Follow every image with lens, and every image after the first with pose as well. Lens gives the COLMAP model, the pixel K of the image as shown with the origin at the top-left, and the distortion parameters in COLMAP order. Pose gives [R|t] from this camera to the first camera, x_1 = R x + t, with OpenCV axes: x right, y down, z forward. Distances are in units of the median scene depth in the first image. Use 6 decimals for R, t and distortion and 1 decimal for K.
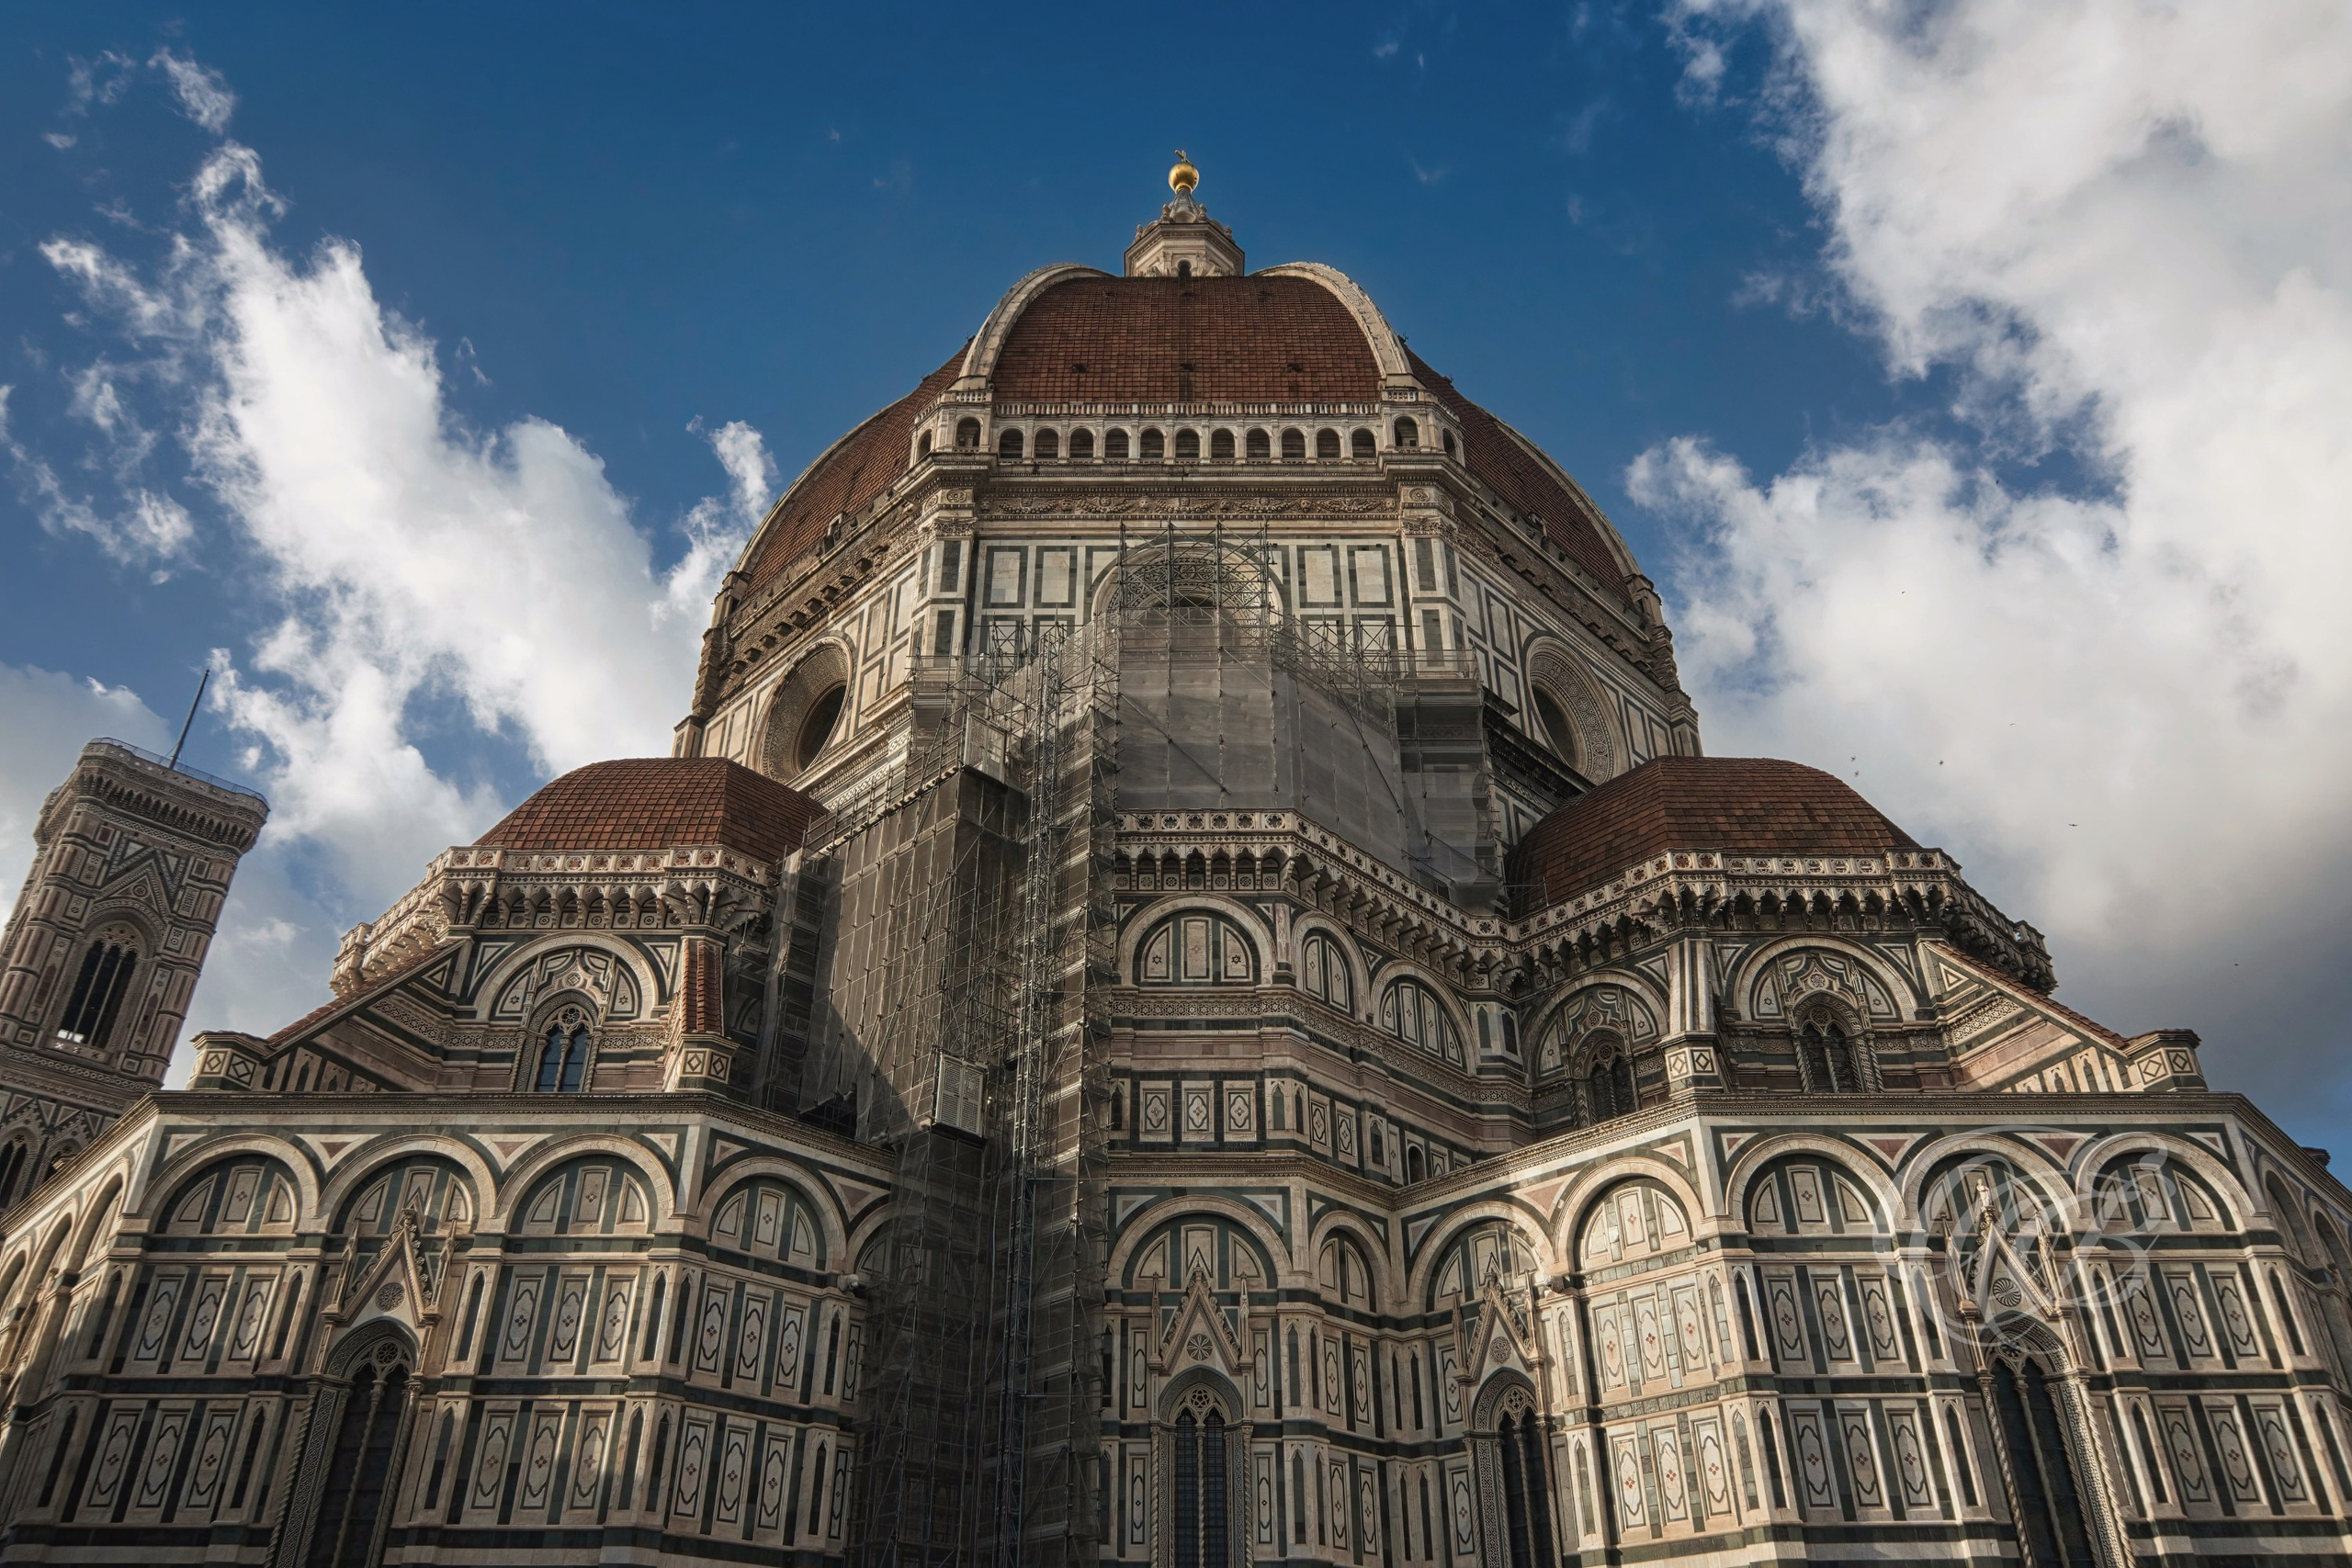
lens RADIAL K [[1712.7, 0, 1220.4], [0, 1712.7, 828.9], [0, 0, 1]] dist [-0.006835, -0.007268]
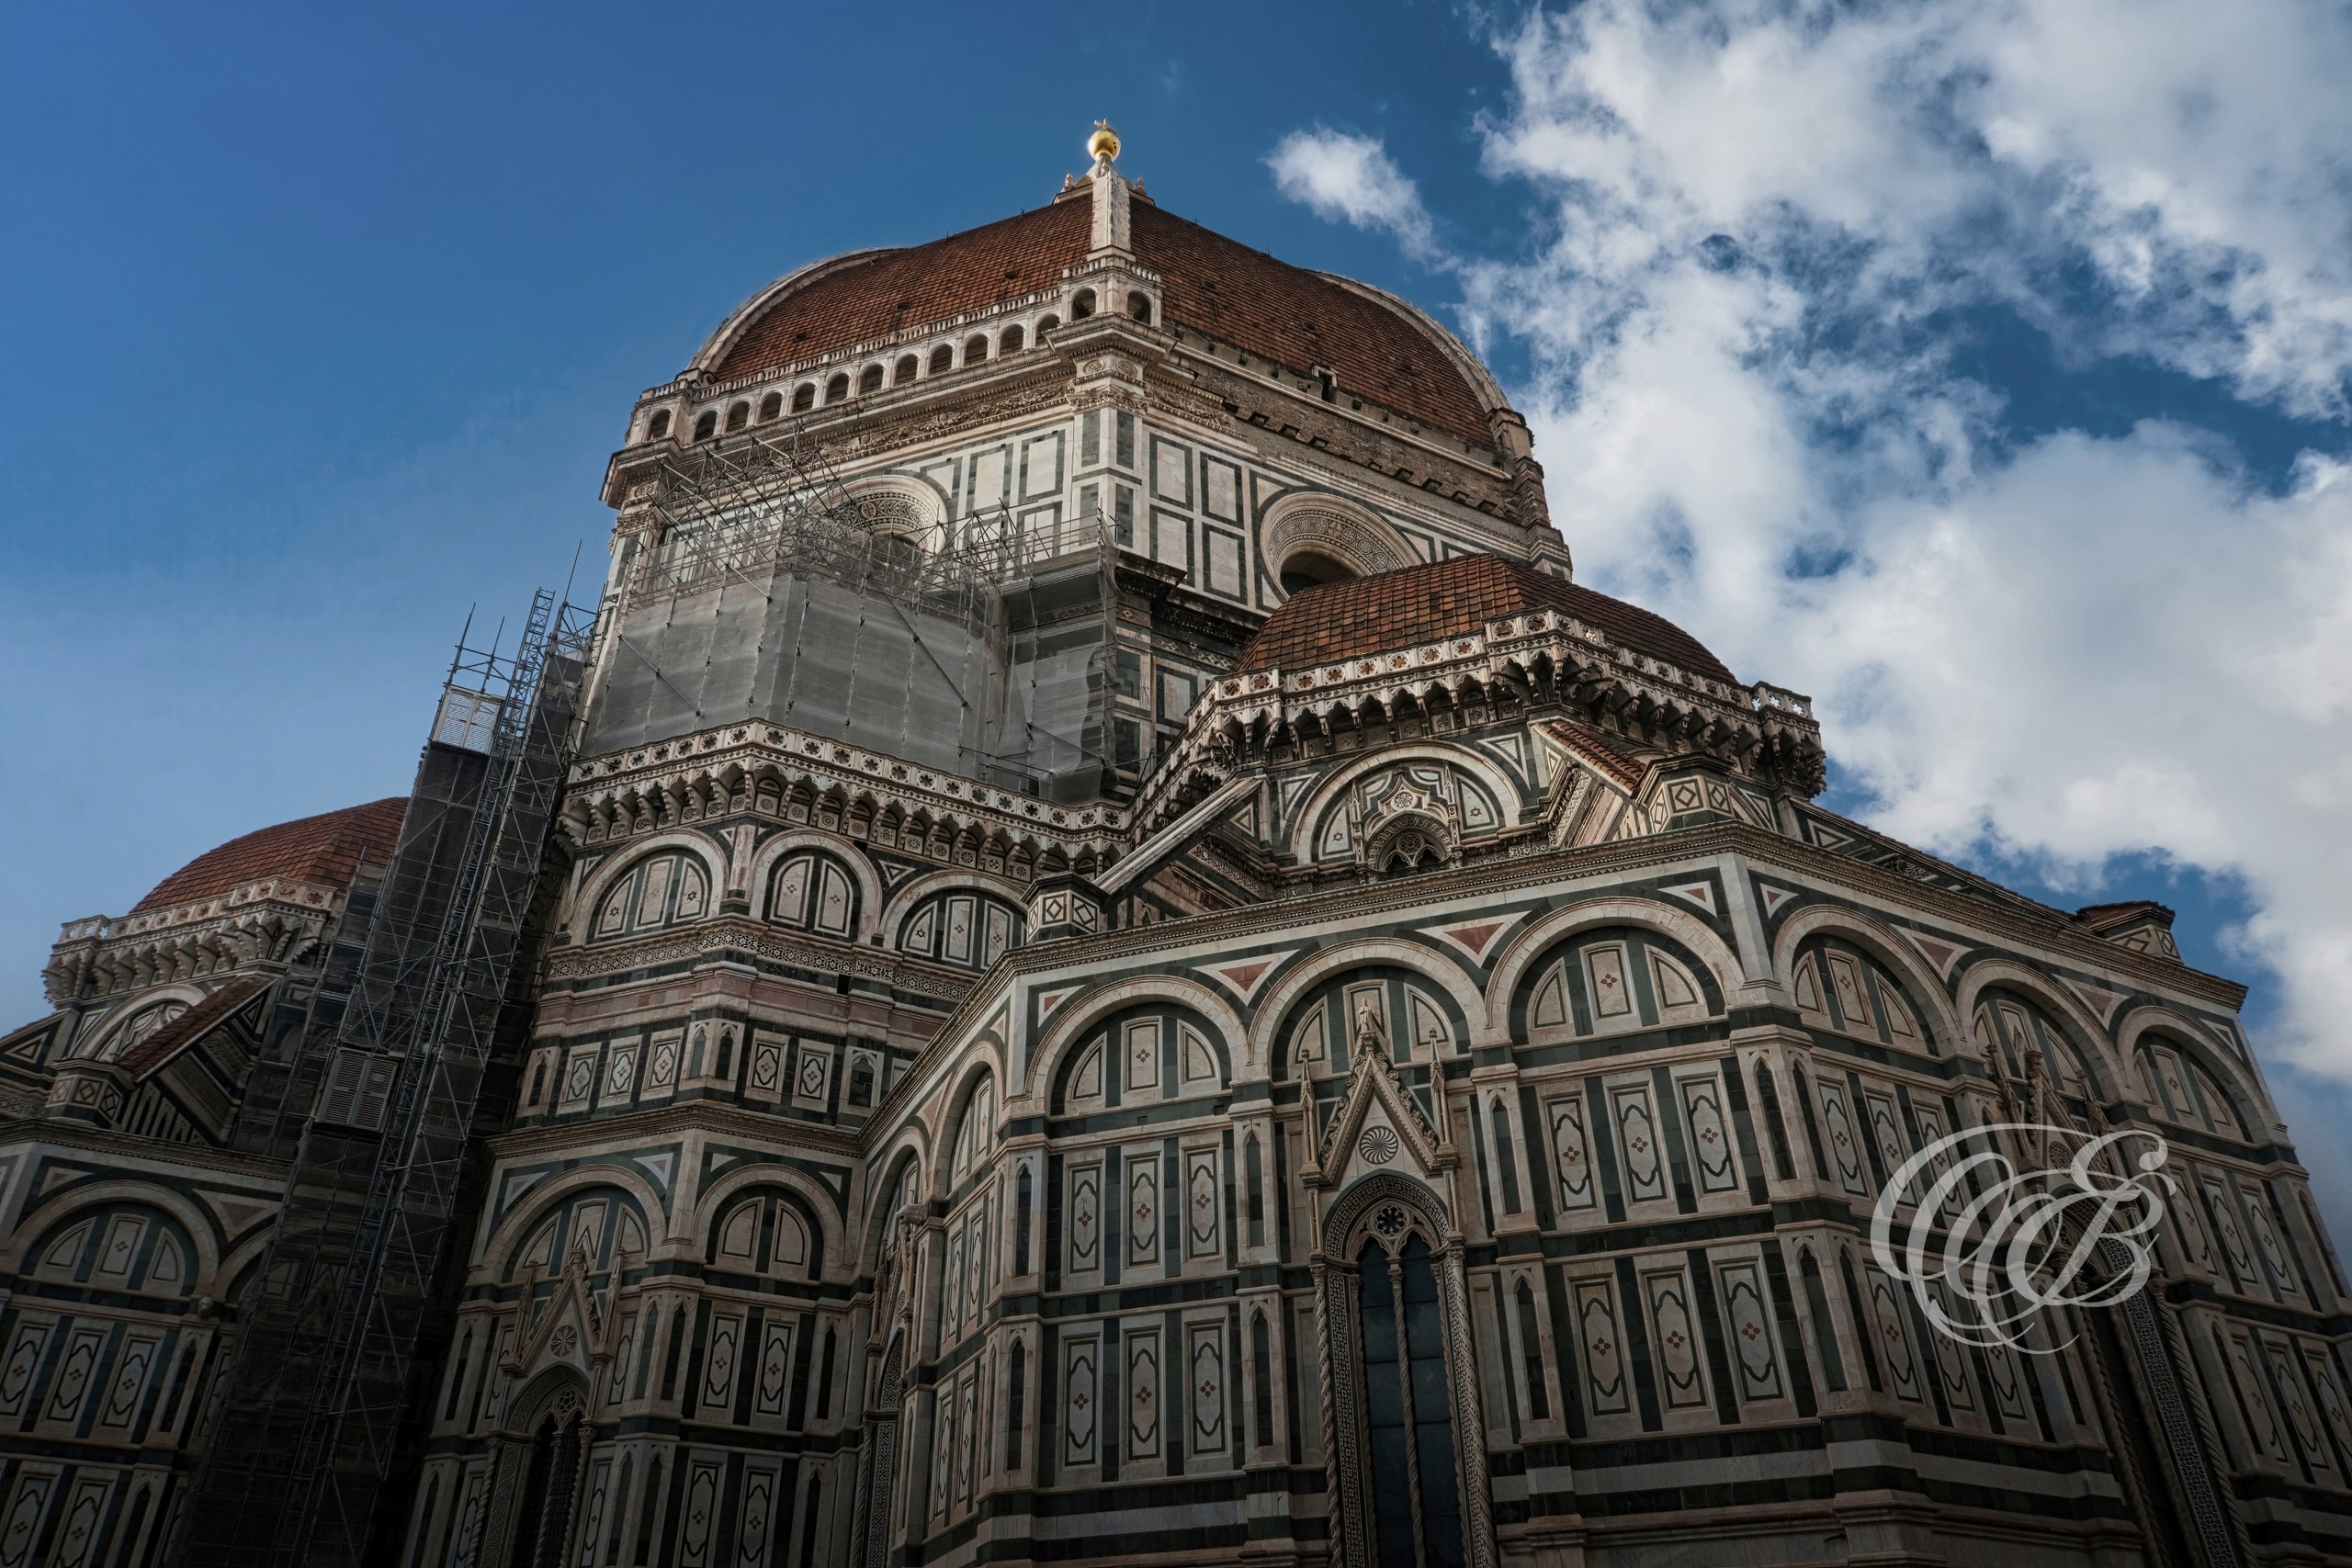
lens RADIAL K [[1719.0, 0, 1176.0], [0, 1719.0, 784.0], [0, 0, 1]] dist [-0.004793, -0.009142]
pose [[0.944014, -0.190175, -0.269576, 0.490508], [0.174097, 0.981260, -0.082579, 0.135747], [0.280229, 0.031023, 0.959432, 0.225886]]
